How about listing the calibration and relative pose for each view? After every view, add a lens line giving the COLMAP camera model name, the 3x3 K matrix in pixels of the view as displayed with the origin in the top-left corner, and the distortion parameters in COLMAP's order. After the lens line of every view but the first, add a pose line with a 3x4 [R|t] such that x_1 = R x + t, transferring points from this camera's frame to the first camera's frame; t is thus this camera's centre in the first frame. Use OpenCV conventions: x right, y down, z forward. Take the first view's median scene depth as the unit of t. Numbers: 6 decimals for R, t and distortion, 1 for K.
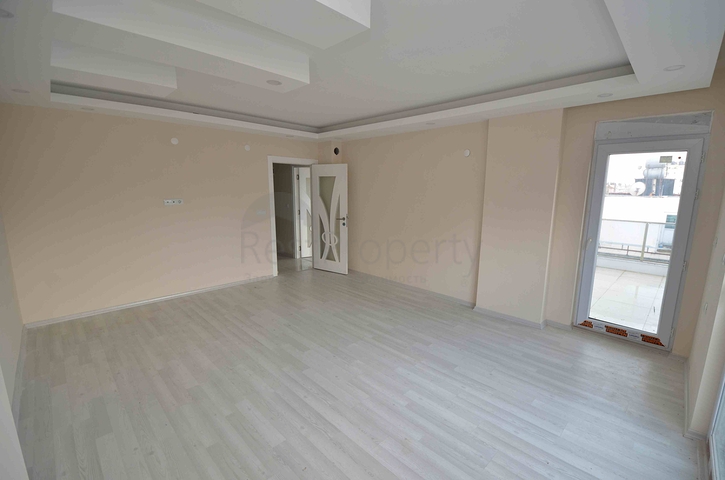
lens RADIAL K [[324.3, 0, 377.3], [0, 324.3, 245.7], [0, 0, 1]] dist [0.011113, -0.020689]
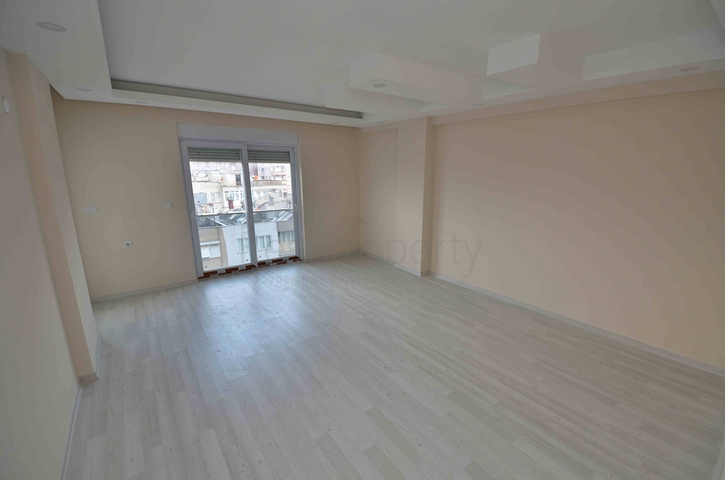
lens RADIAL K [[324.3, 0, 377.3], [0, 324.3, 245.7], [0, 0, 1]] dist [0.011113, -0.020689]
pose [[-0.989242, -0.047470, 0.138370, -0.405410], [0.011024, 0.919004, 0.394094, -0.362846], [-0.145870, 0.391380, -0.908594, 1.862438]]
